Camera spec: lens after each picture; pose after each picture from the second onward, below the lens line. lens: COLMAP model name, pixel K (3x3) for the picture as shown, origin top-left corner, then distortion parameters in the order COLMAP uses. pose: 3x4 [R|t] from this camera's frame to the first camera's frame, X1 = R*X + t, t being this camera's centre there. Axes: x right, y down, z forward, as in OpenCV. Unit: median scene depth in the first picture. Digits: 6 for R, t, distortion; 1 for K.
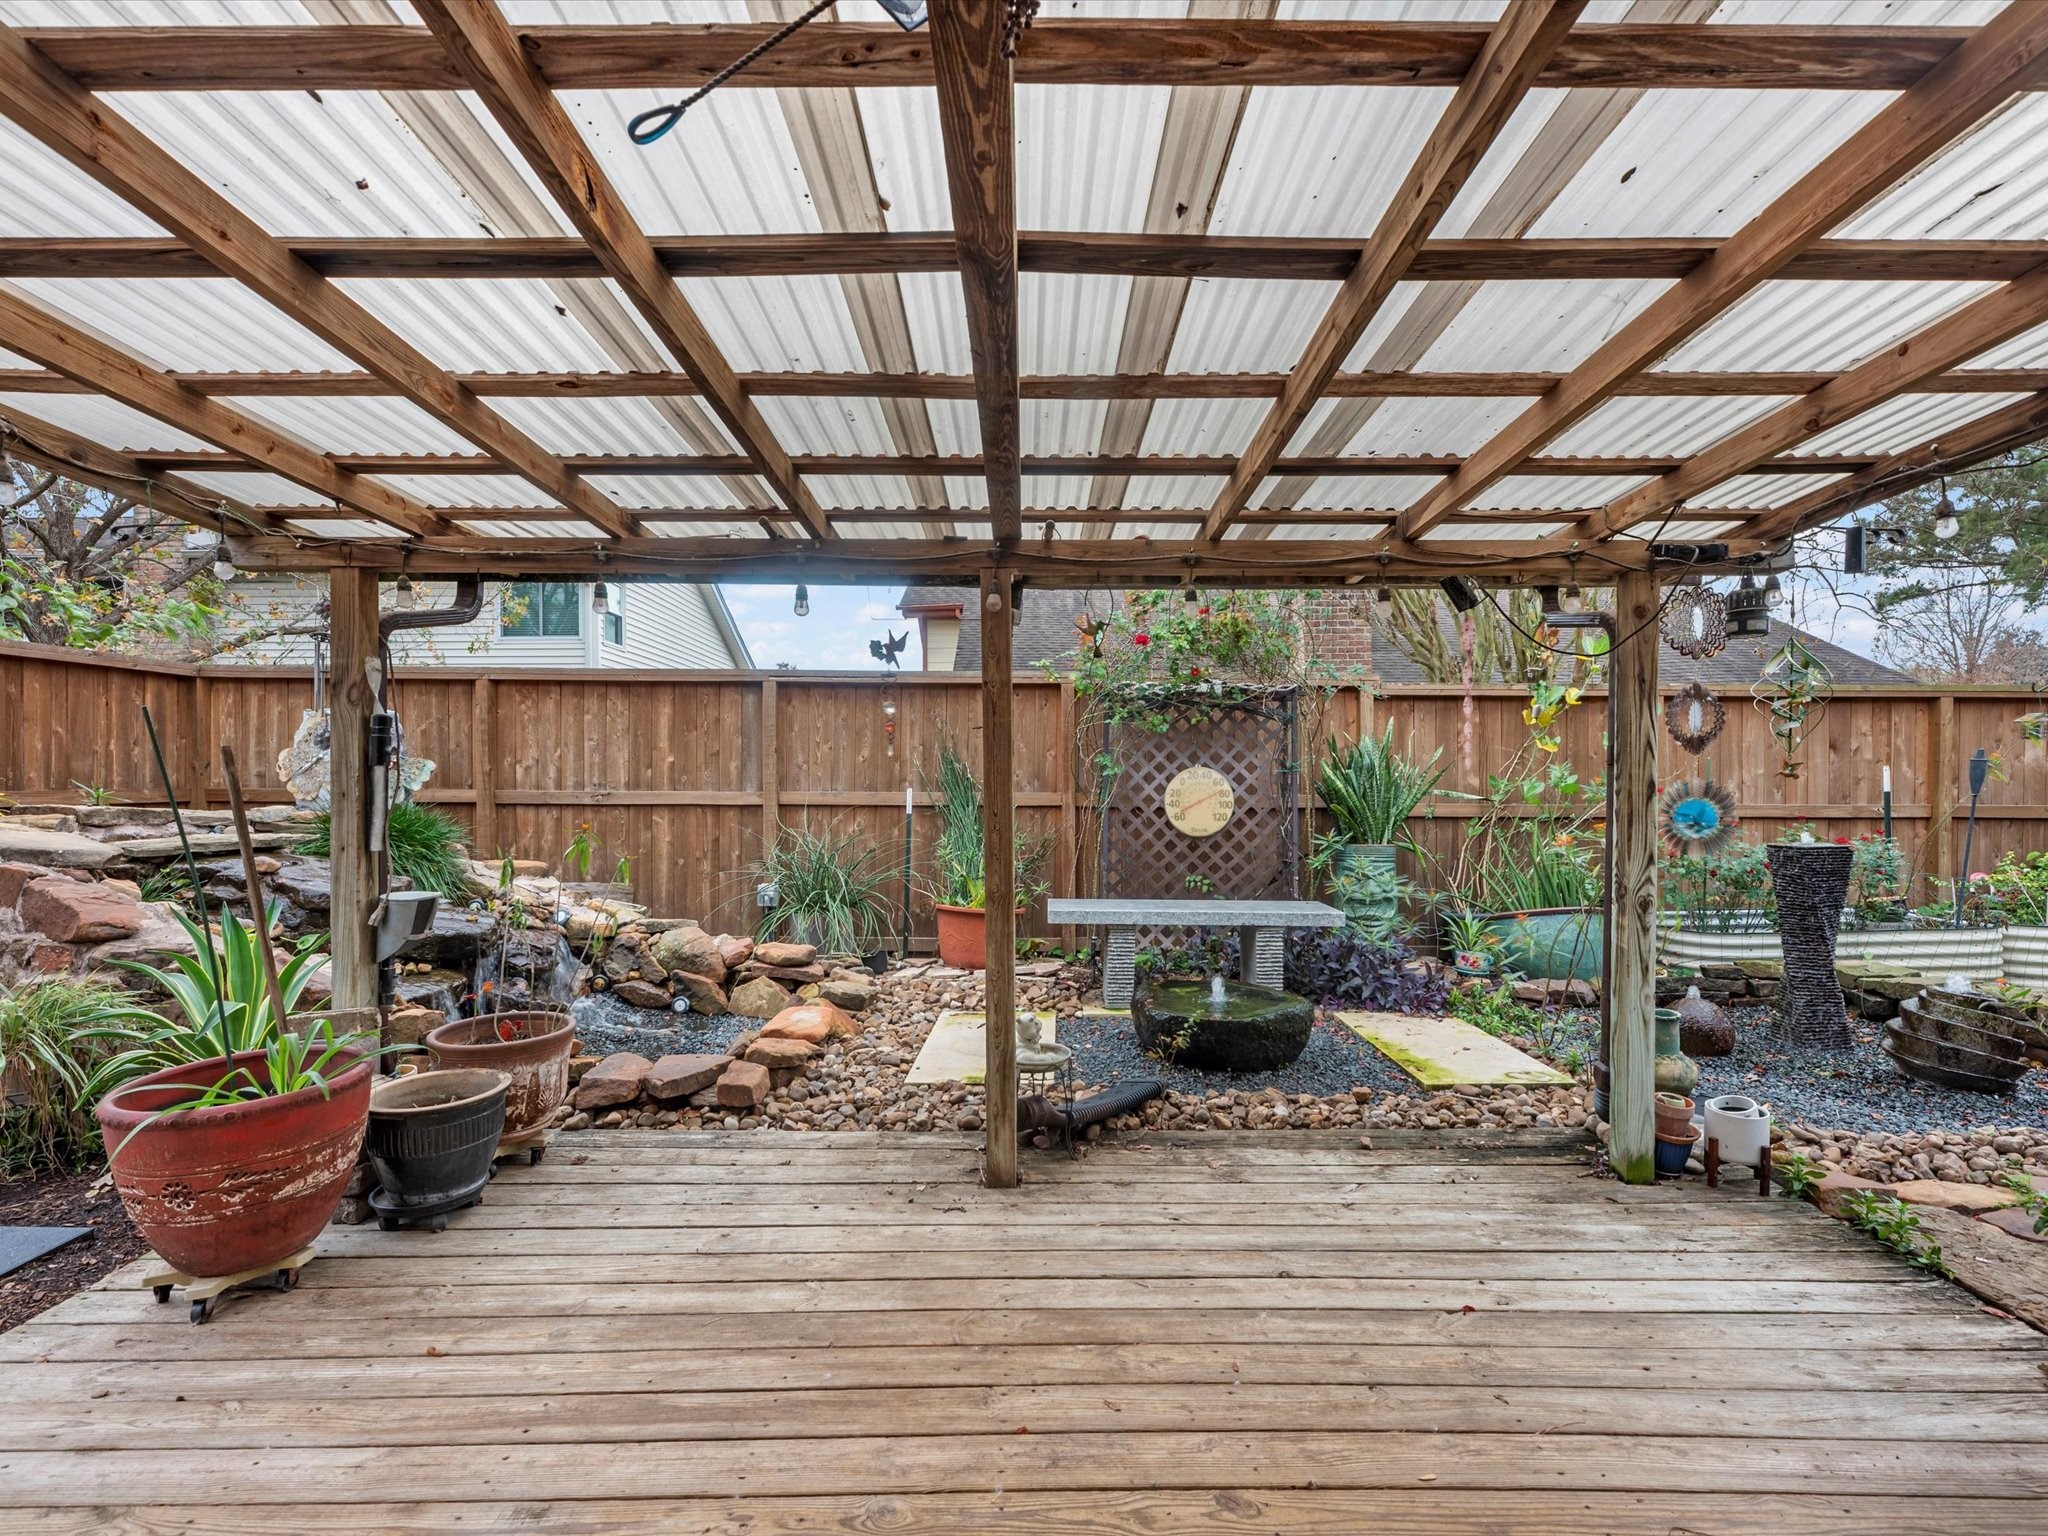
lens RADIAL K [[944.3, 0, 1032.3], [0, 944.3, 775.4], [0, 0, 1]] dist [0.001306, 0.000141]
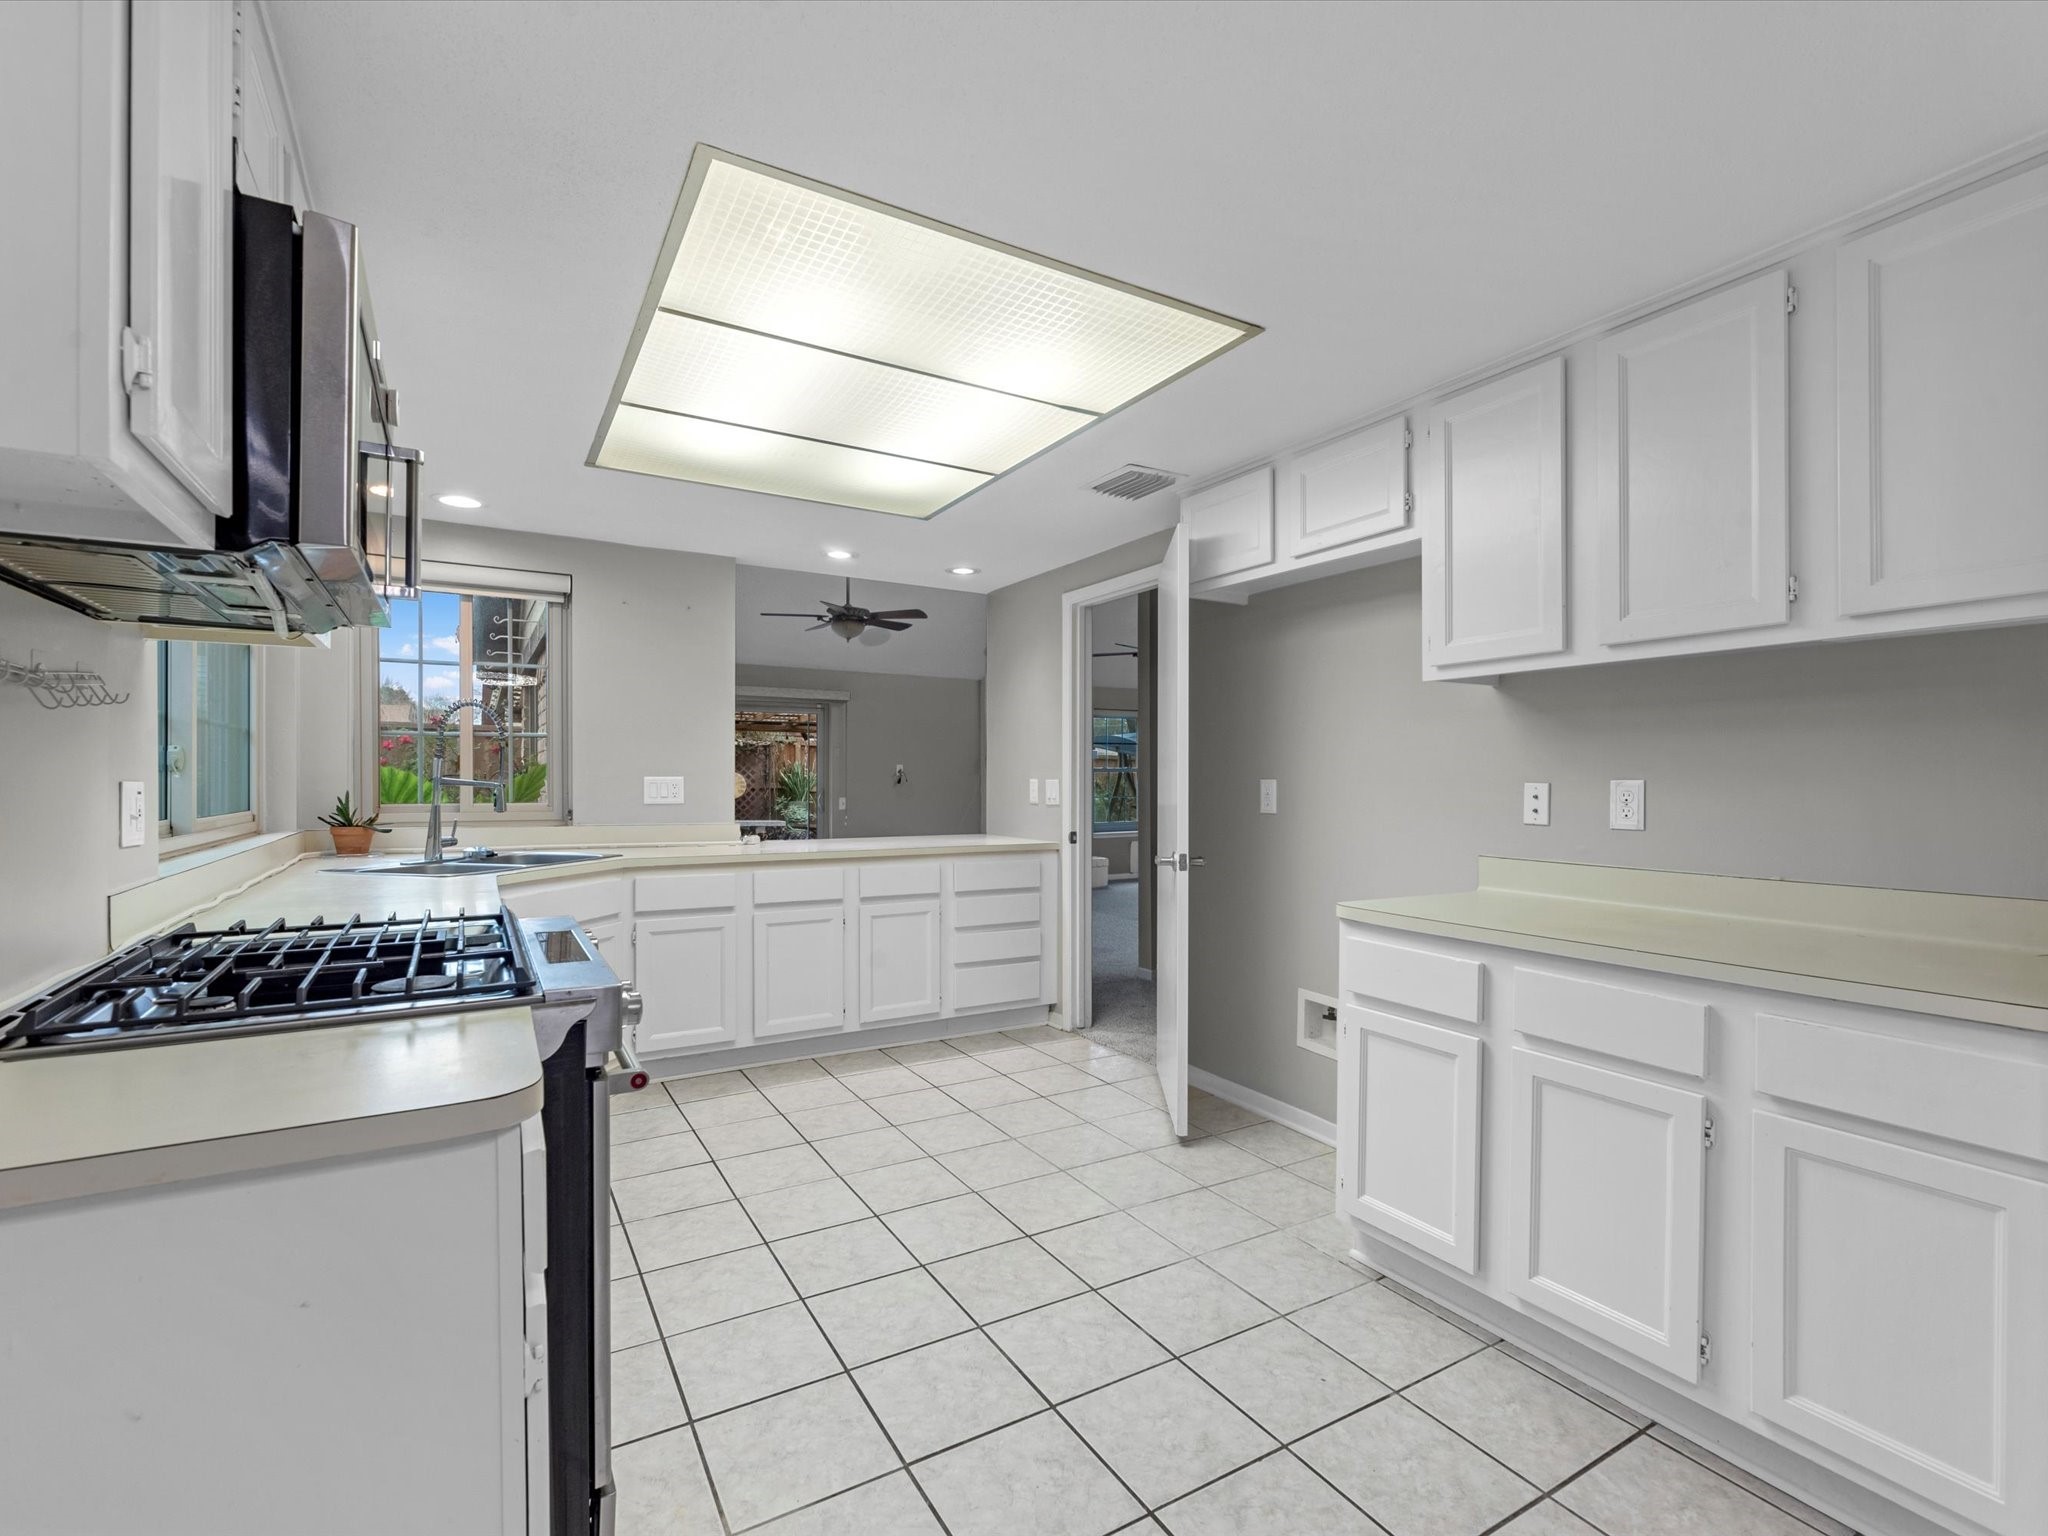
lens RADIAL K [[944.3, 0, 1026.4], [0, 944.3, 776.0], [0, 0, 1]] dist [0.001306, 0.000141]
pose [[0.862165, 0.002993, 0.506619, -0.451201], [-0.003702, 0.999993, 0.000393, -0.003761], [-0.506614, -0.002214, 0.862170, -1.676748]]
